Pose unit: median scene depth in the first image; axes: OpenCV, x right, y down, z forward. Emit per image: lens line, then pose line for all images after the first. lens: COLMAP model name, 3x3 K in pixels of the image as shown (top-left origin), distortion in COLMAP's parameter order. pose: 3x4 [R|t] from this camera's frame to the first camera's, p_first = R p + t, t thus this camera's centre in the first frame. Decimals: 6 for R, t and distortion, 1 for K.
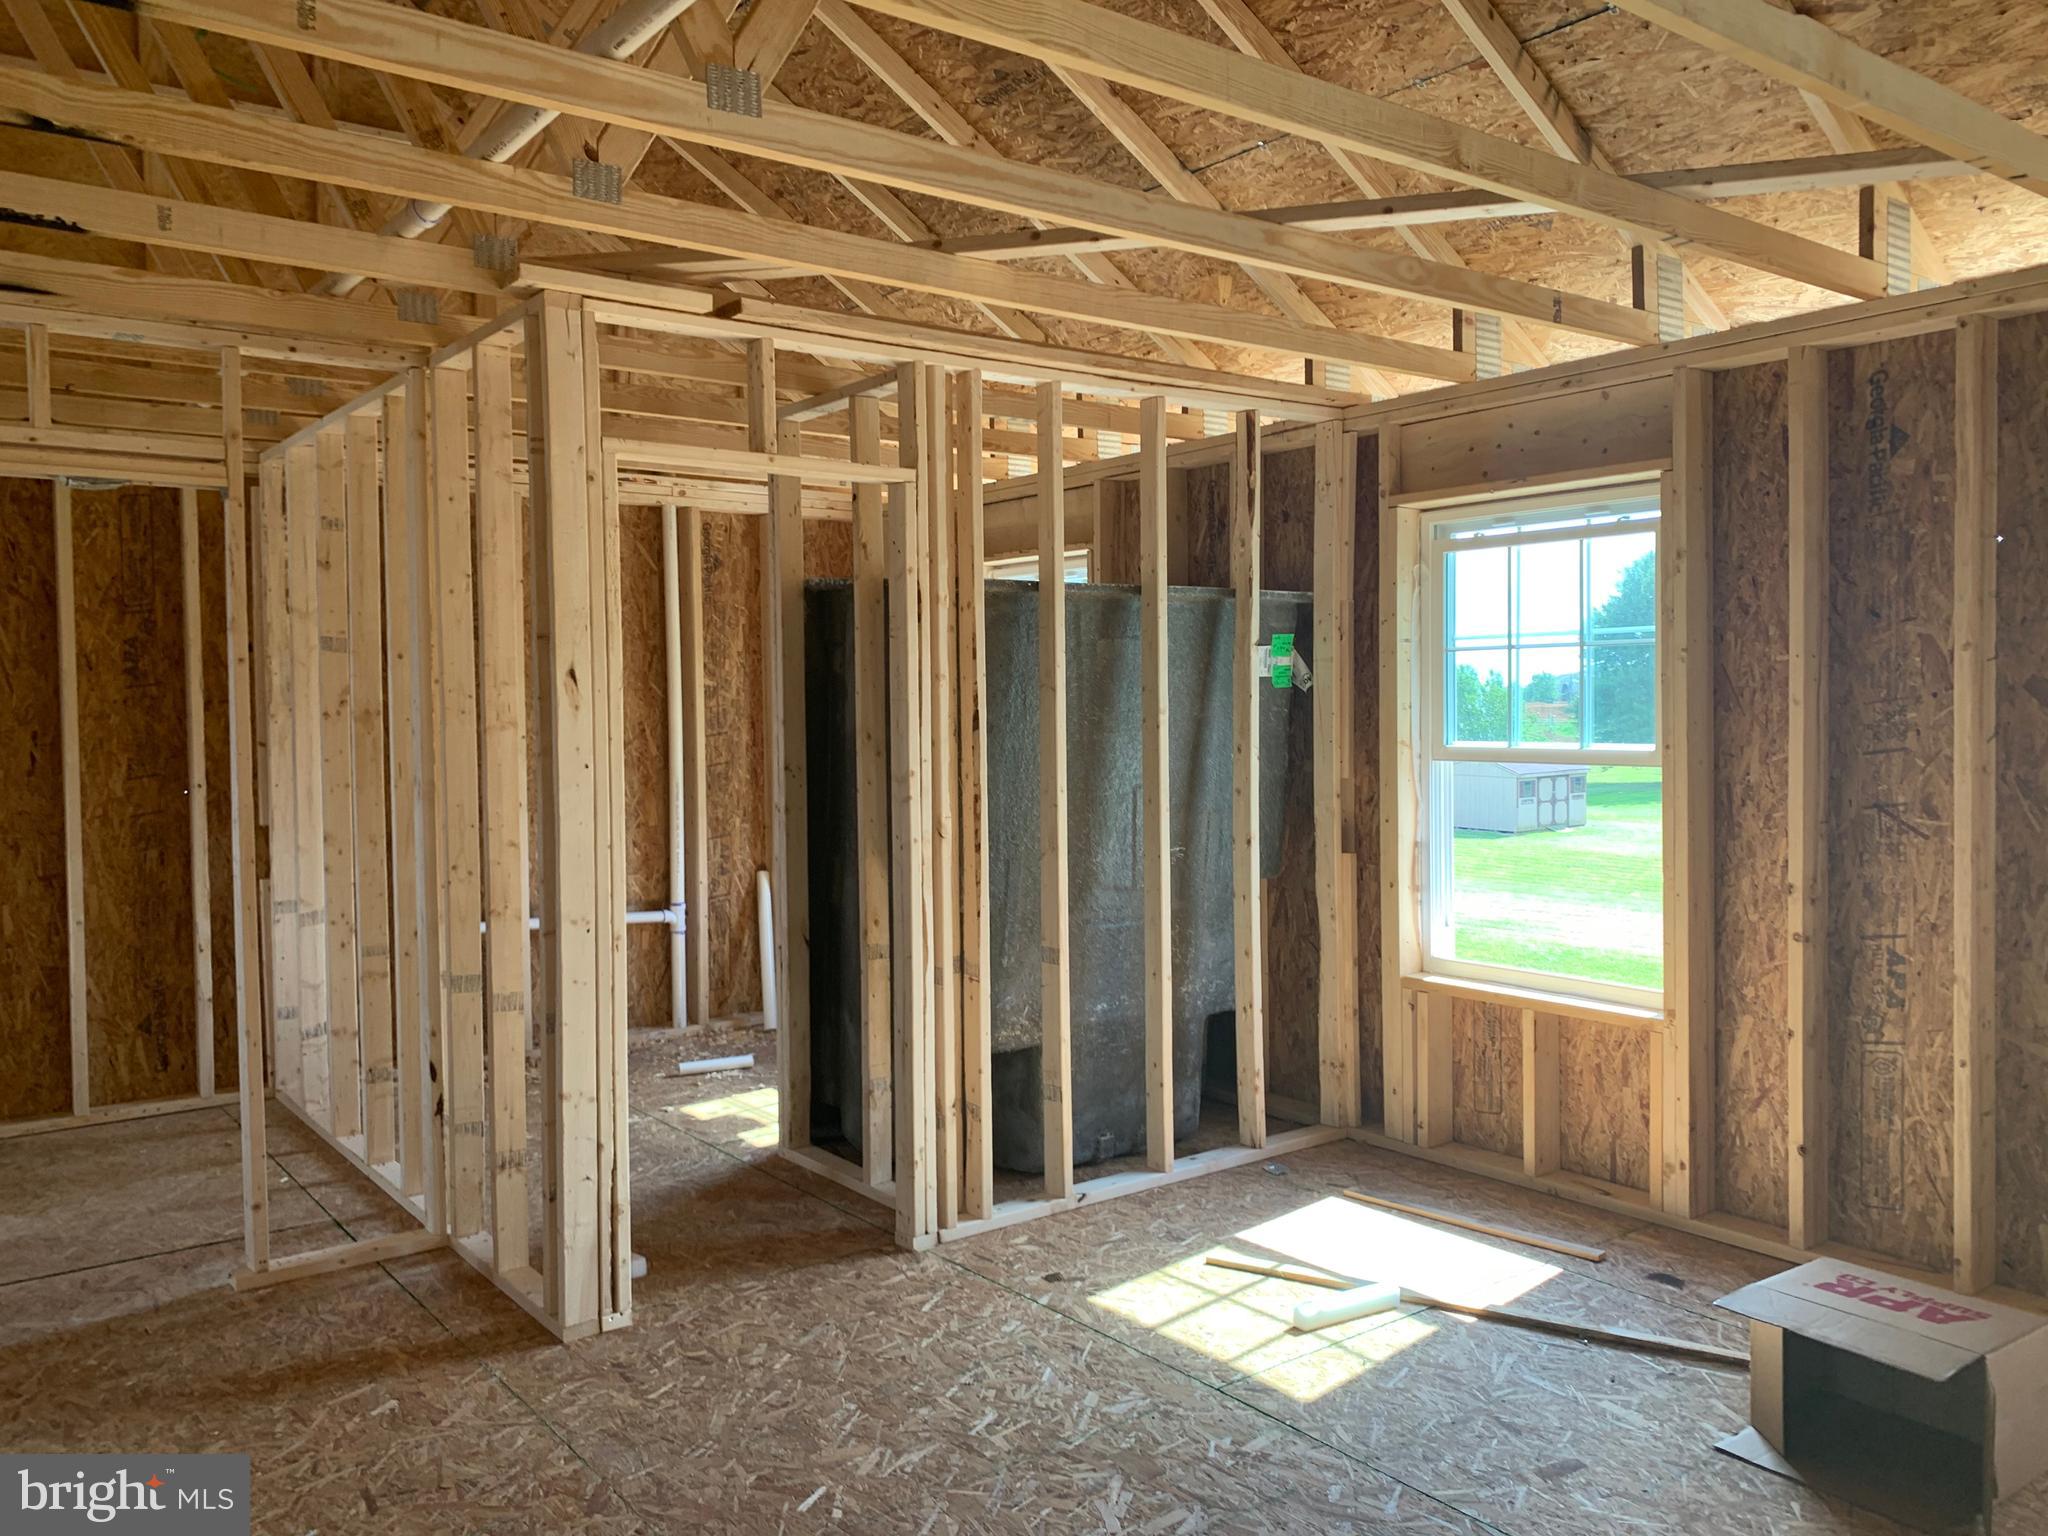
lens RADIAL K [[1594.6, 0, 1030.3], [0, 1594.6, 757.3], [0, 0, 1]] dist [0.007155, 0.000884]
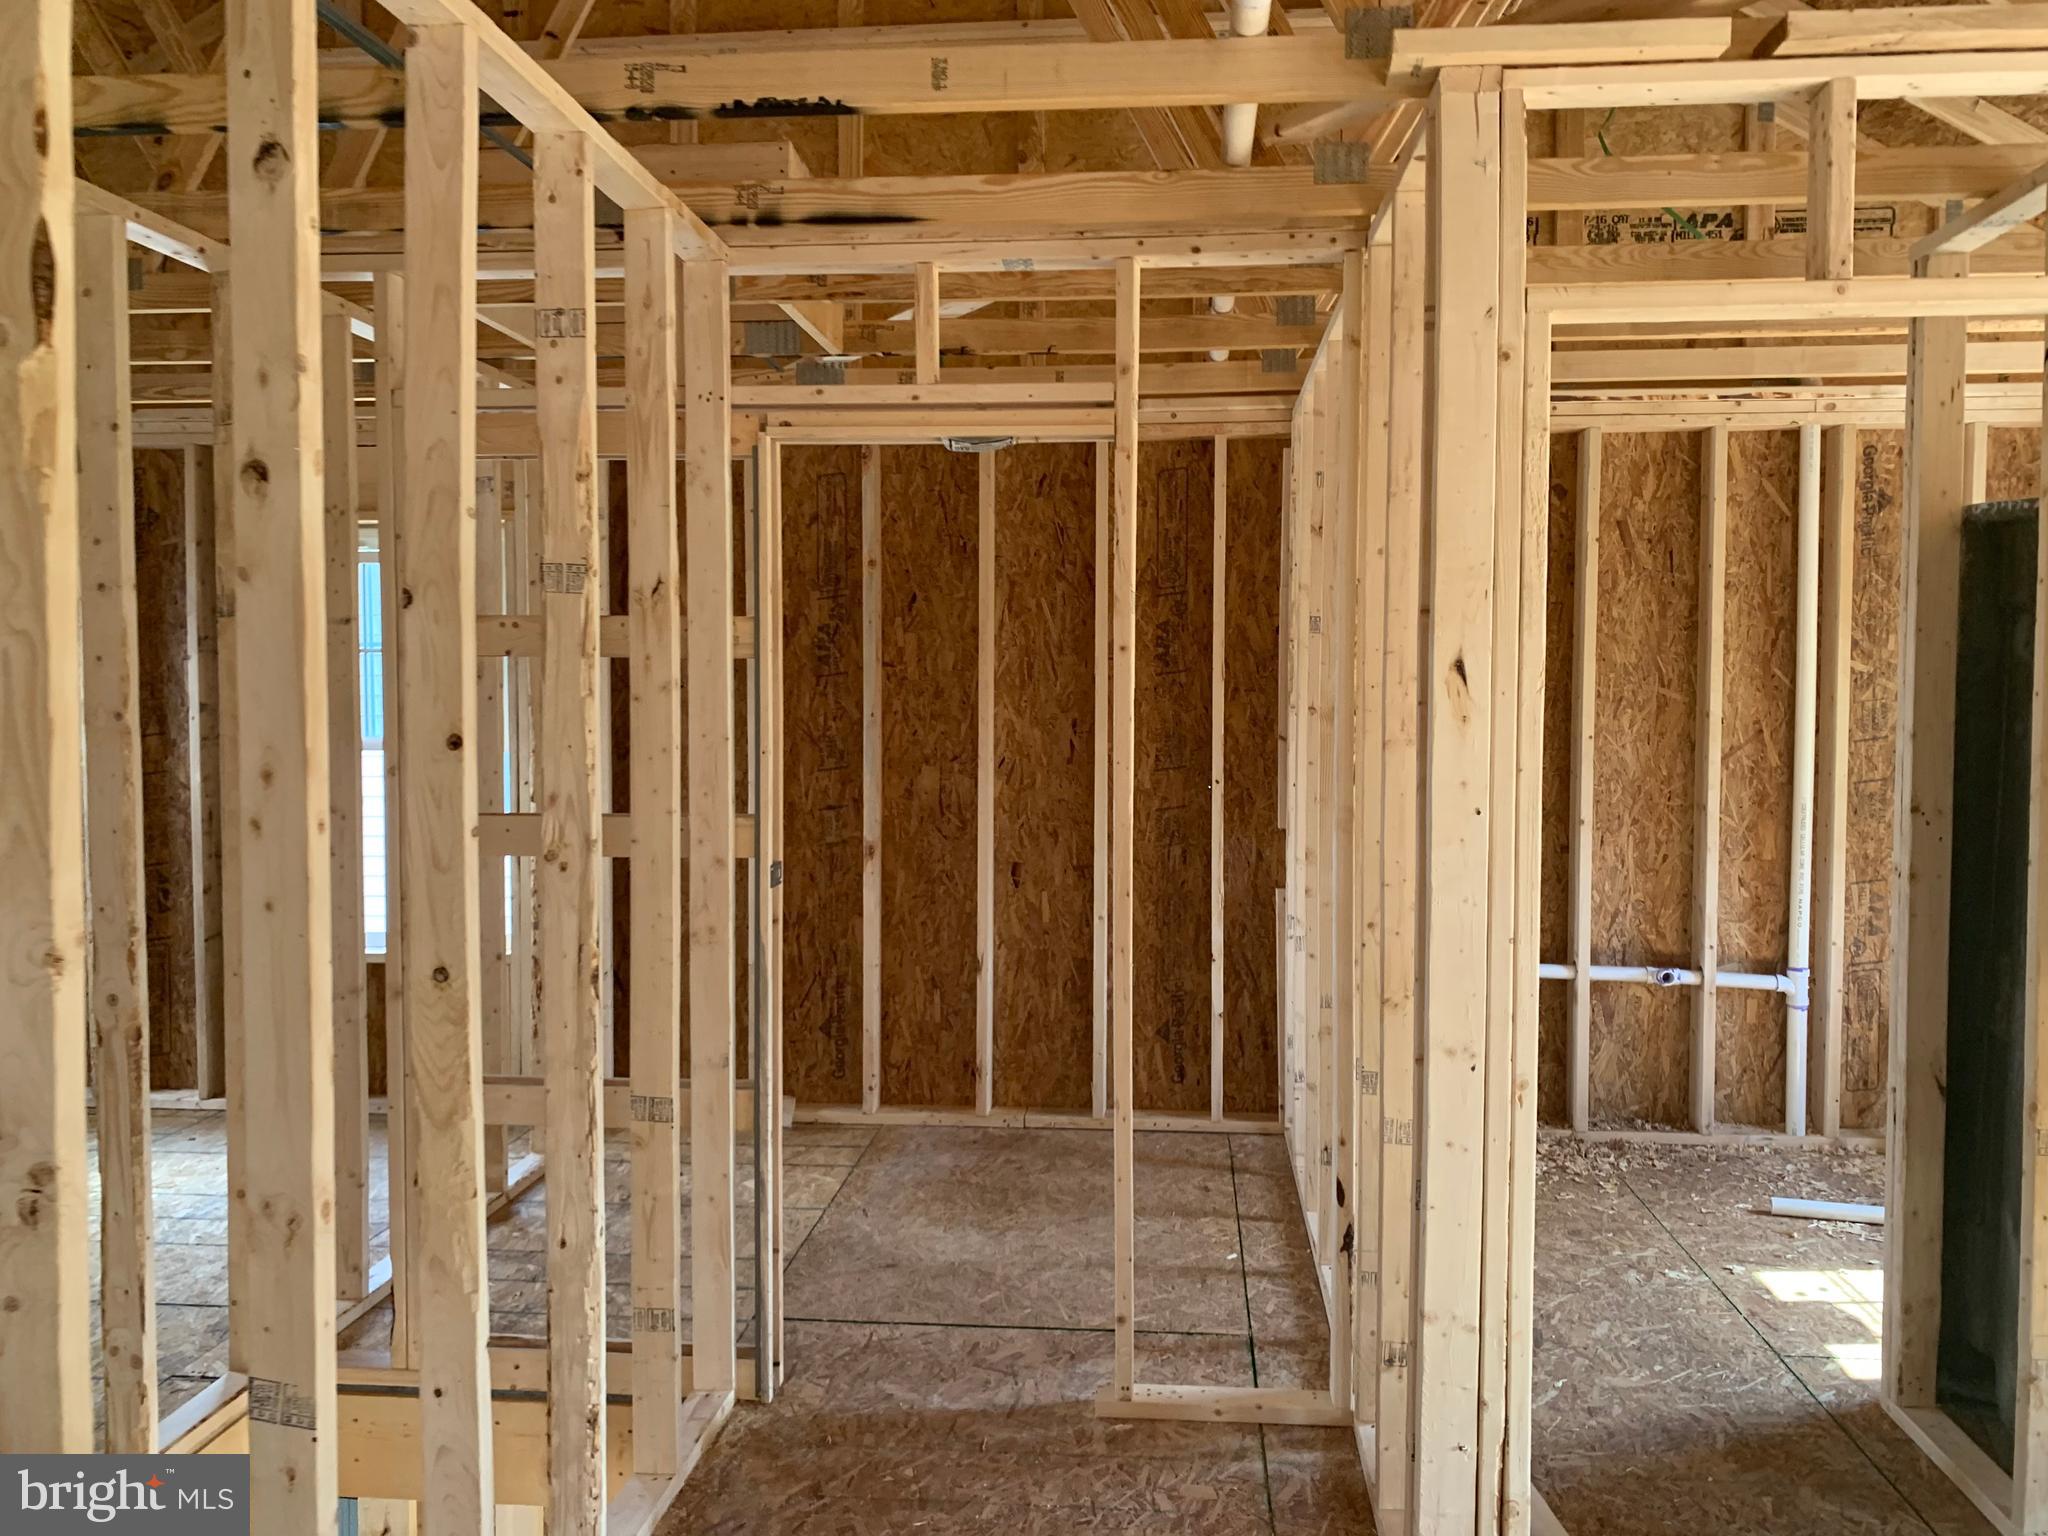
lens RADIAL K [[1594.6, 0, 1030.3], [0, 1594.6, 757.3], [0, 0, 1]] dist [0.007155, 0.000884]
pose [[0.738212, 0.042027, -0.673259, 0.013295], [-0.031389, 0.999116, 0.027951, -0.020785], [0.673839, 0.000499, 0.738878, 0.299401]]
